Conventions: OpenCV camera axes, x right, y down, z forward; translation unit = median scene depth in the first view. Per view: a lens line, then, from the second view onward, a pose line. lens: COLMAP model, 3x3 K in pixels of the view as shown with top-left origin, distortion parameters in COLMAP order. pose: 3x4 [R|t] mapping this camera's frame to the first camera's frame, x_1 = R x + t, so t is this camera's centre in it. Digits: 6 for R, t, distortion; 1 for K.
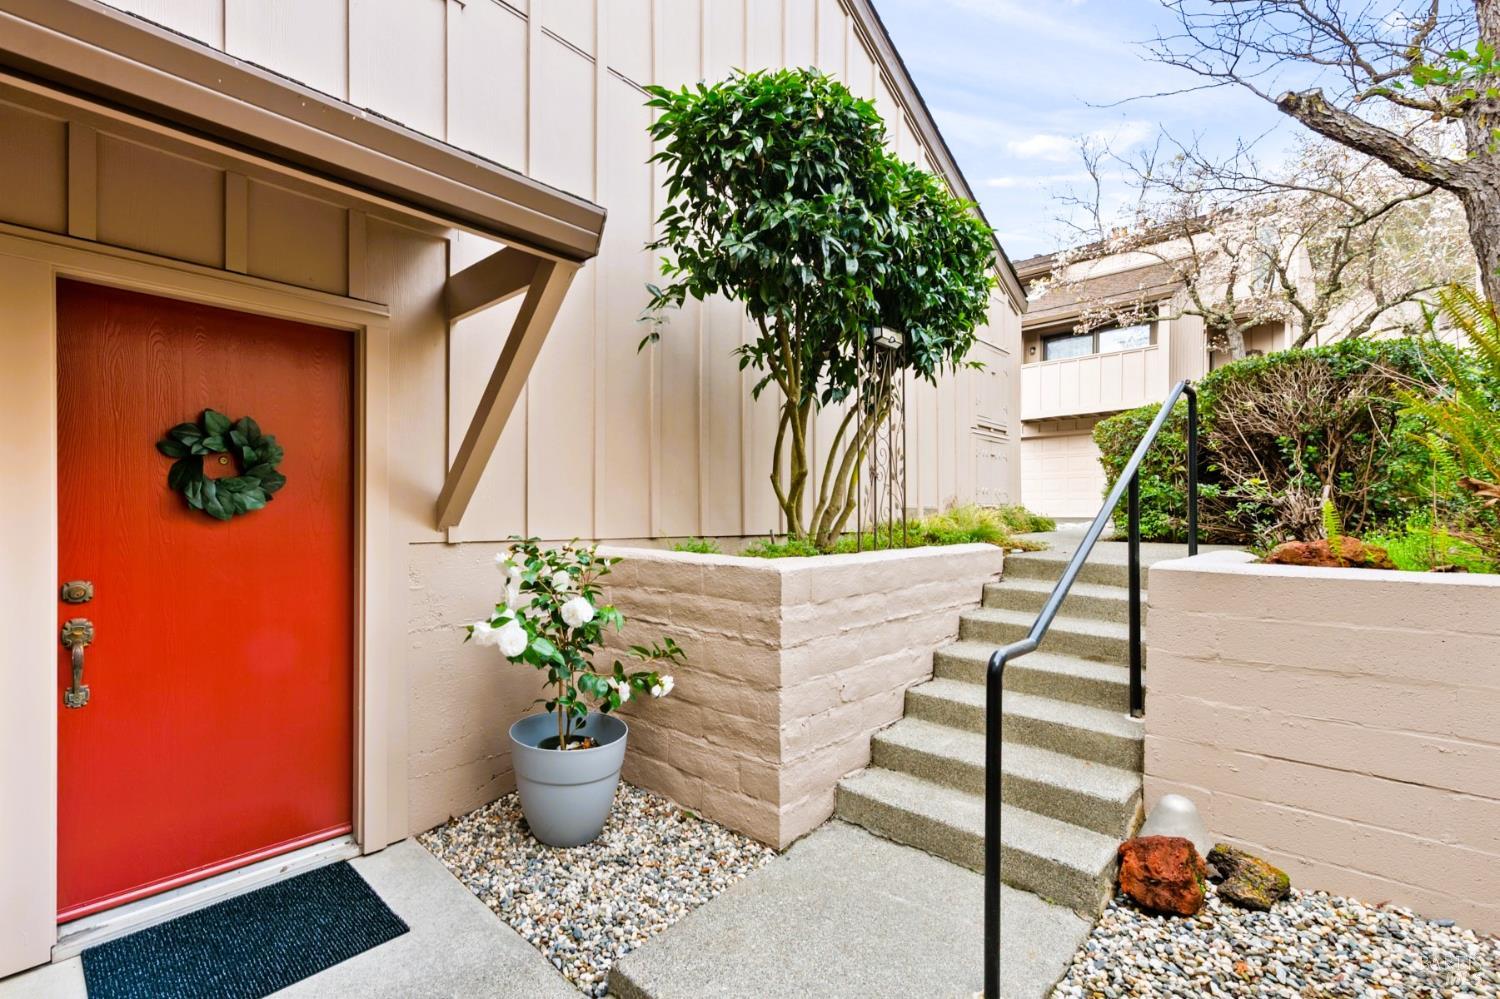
lens RADIAL K [[660.5, 0, 749.5], [0, 660.5, 517.3], [0, 0, 1]] dist [-0.001308, -0.000111]
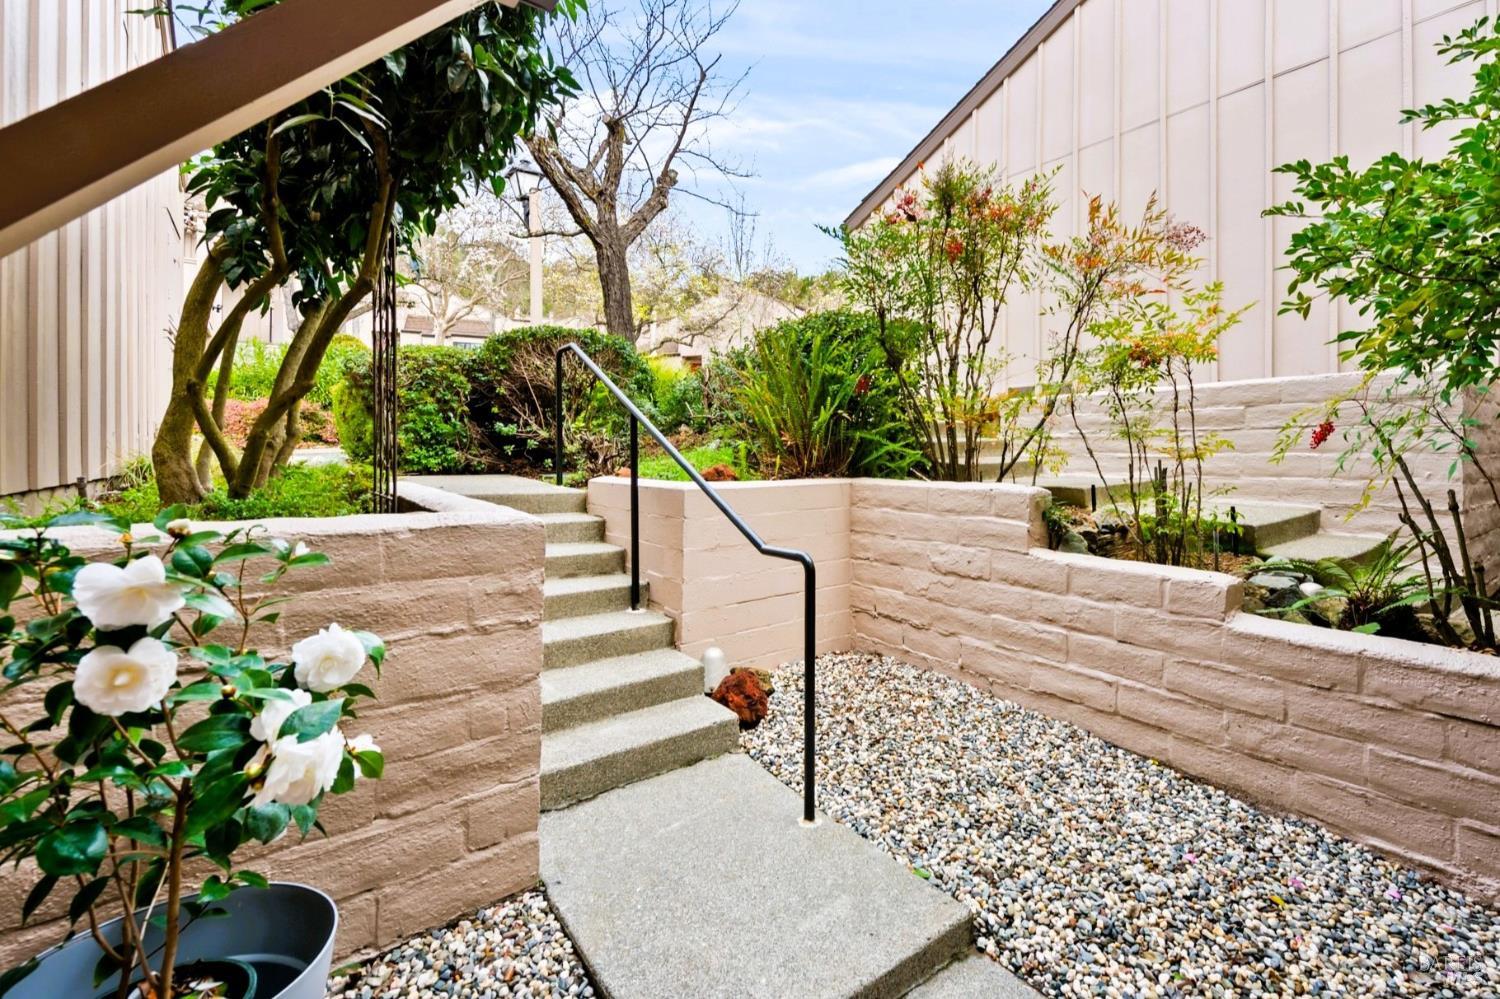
lens RADIAL K [[642.0, 0, 748.9], [0, 642.0, 450.2], [0, 0, 1]] dist [0.000831, 0.000063]
pose [[0.191147, -0.001188, 0.981561, -0.603224], [0.002013, 0.999998, 0.000818, -0.003330], [-0.981559, 0.001820, 0.191149, 0.575095]]
